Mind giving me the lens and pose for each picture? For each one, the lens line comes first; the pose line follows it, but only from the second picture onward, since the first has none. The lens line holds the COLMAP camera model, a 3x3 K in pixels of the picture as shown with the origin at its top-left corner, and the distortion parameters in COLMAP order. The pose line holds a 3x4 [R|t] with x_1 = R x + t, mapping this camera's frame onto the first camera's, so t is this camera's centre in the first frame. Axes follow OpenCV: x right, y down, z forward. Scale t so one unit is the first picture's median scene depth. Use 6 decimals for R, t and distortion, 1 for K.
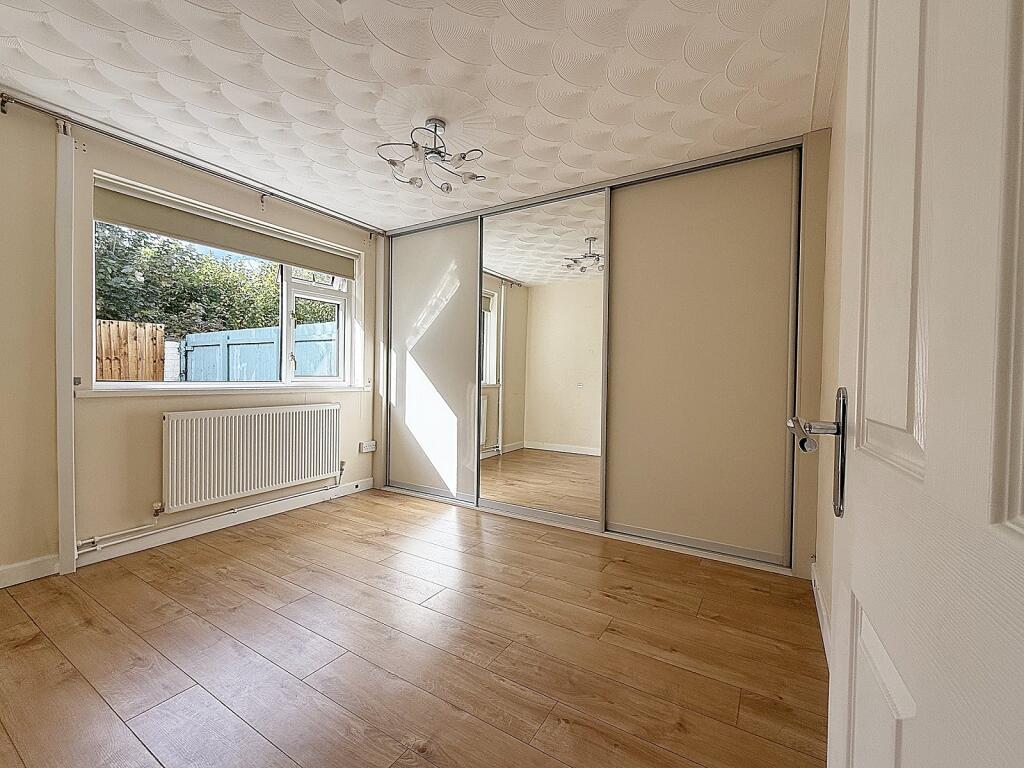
lens RADIAL K [[419.1, 0, 512.0], [0, 419.1, 384.0], [0, 0, 1]] dist [-0.000139, -0.000163]
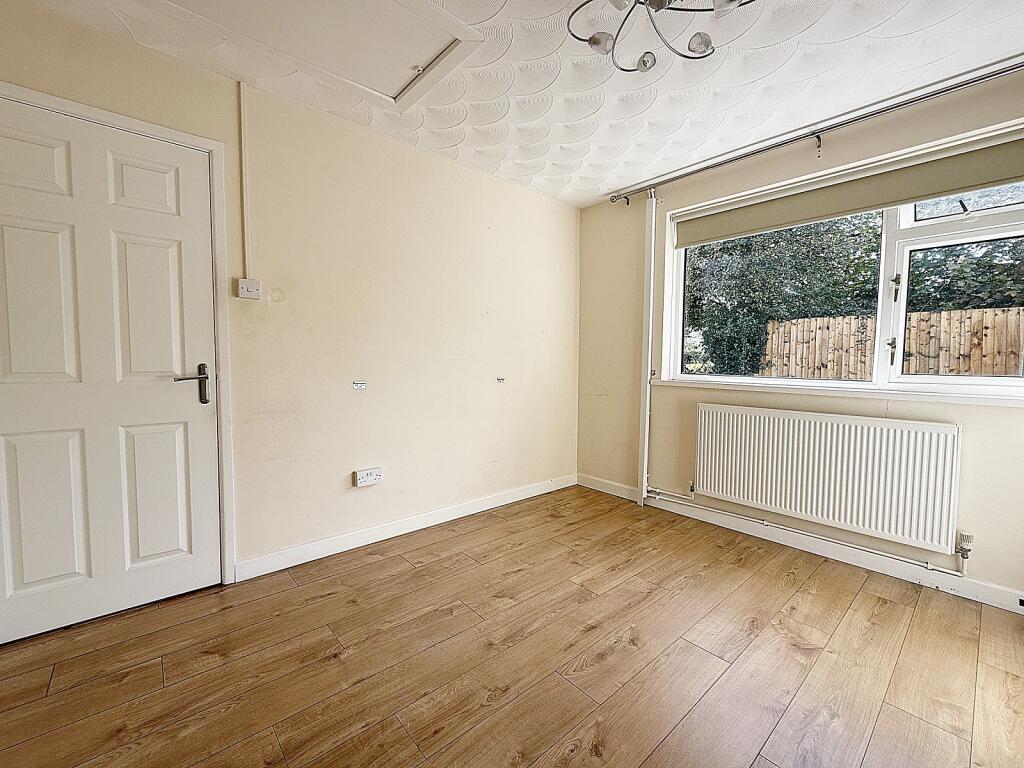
lens RADIAL K [[419.1, 0, 512.0], [0, 419.1, 384.0], [0, 0, 1]] dist [-0.000139, -0.000163]
pose [[-0.273441, 0.041890, -0.960976, 0.375776], [-0.034488, 0.997982, 0.053316, -0.024068], [0.961270, 0.047721, -0.271445, 0.814486]]
